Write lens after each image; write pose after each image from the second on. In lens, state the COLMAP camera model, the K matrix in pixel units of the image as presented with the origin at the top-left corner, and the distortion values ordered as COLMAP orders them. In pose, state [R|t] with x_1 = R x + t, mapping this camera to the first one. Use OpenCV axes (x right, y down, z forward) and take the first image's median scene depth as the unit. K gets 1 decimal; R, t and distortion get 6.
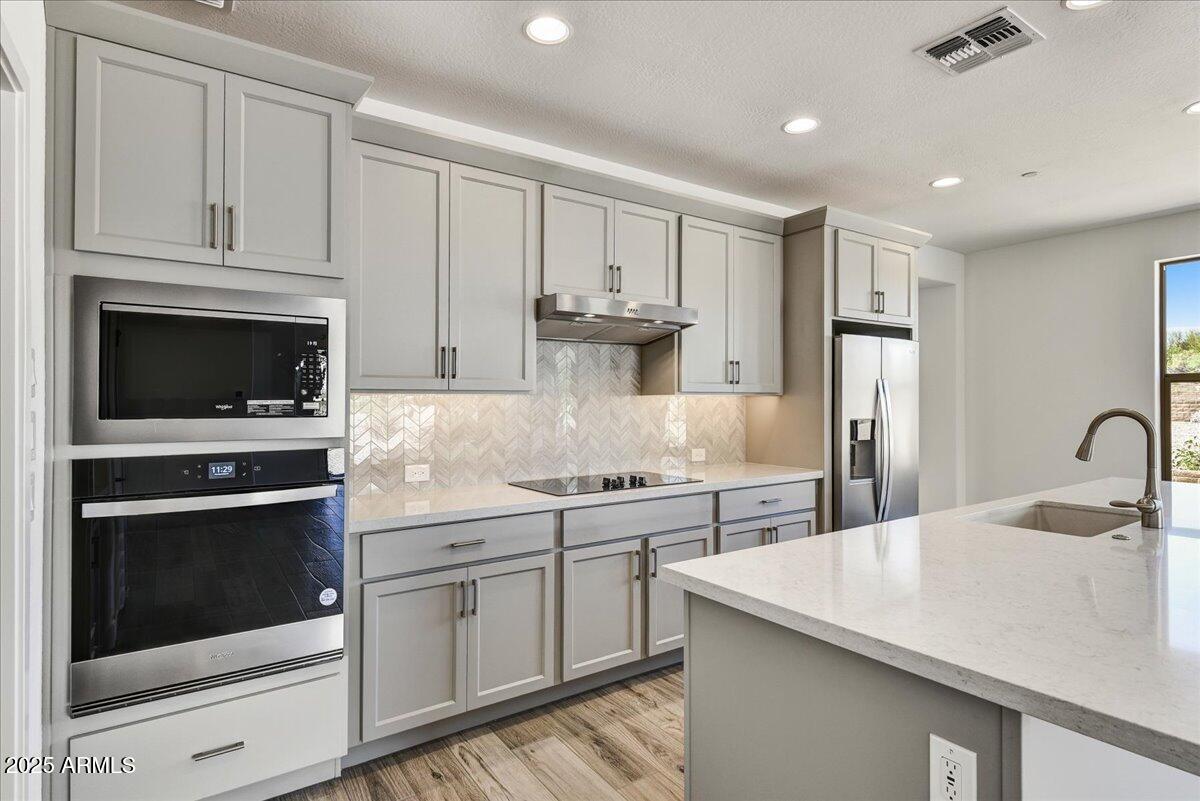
lens RADIAL K [[606.1, 0, 563.7], [0, 606.1, 401.6], [0, 0, 1]] dist [0.003996, -0.005629]
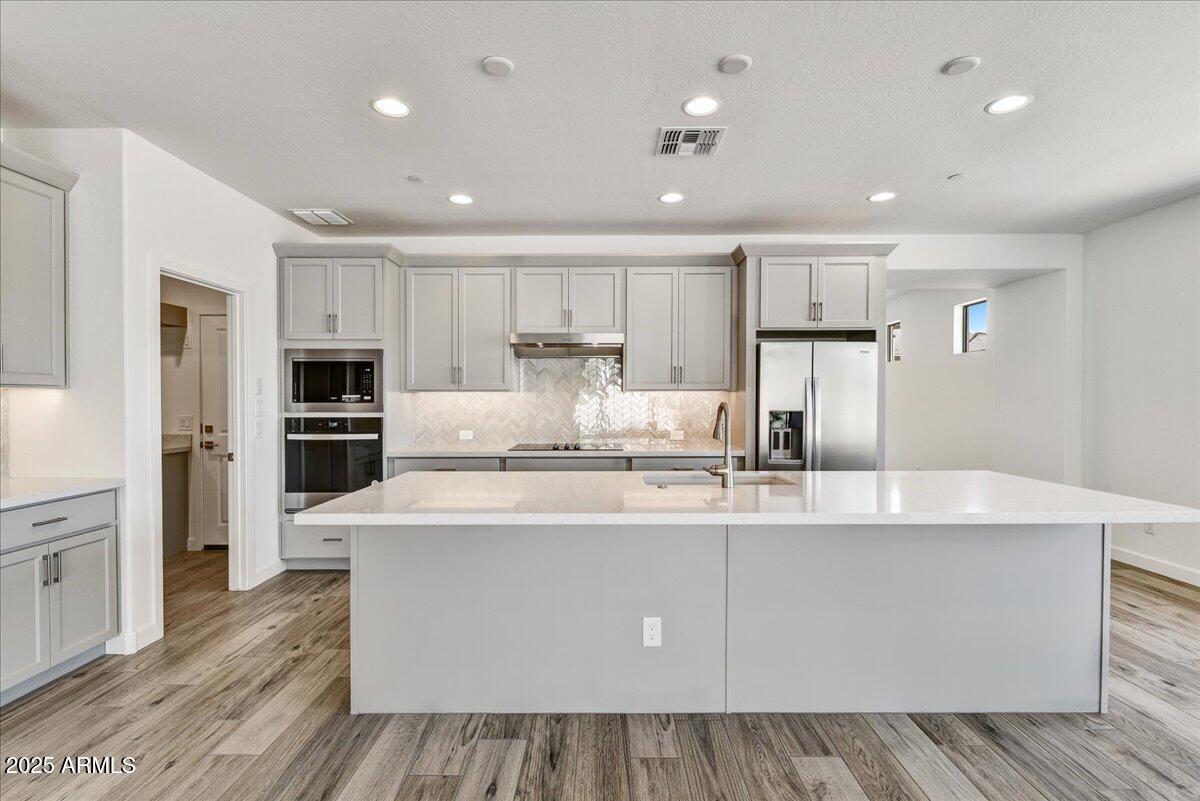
lens RADIAL K [[541.5, 0, 597.1], [0, 541.5, 405.8], [0, 0, 1]] dist [-0.005426, -0.002474]
pose [[0.839823, 0.009339, -0.542779, 0.969605], [0.000053, 0.999851, 0.017286, 0.001195], [0.542860, -0.014546, 0.839697, -0.154994]]
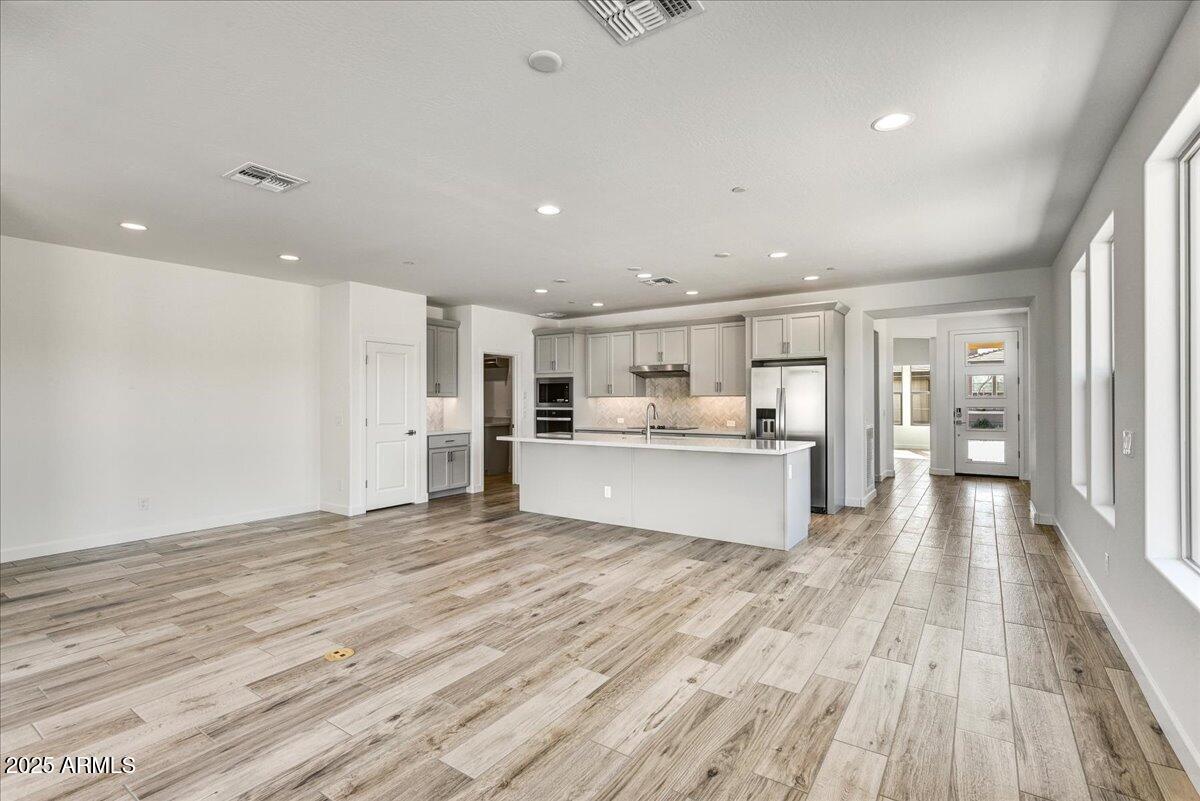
lens RADIAL K [[541.5, 0, 604.0], [0, 541.5, 392.7], [0, 0, 1]] dist [-0.005426, -0.002474]
pose [[0.396053, -0.012052, -0.918149, 2.456625], [0.001041, 0.999919, -0.012677, -0.000411], [0.918227, 0.004065, 0.396033, -0.267670]]
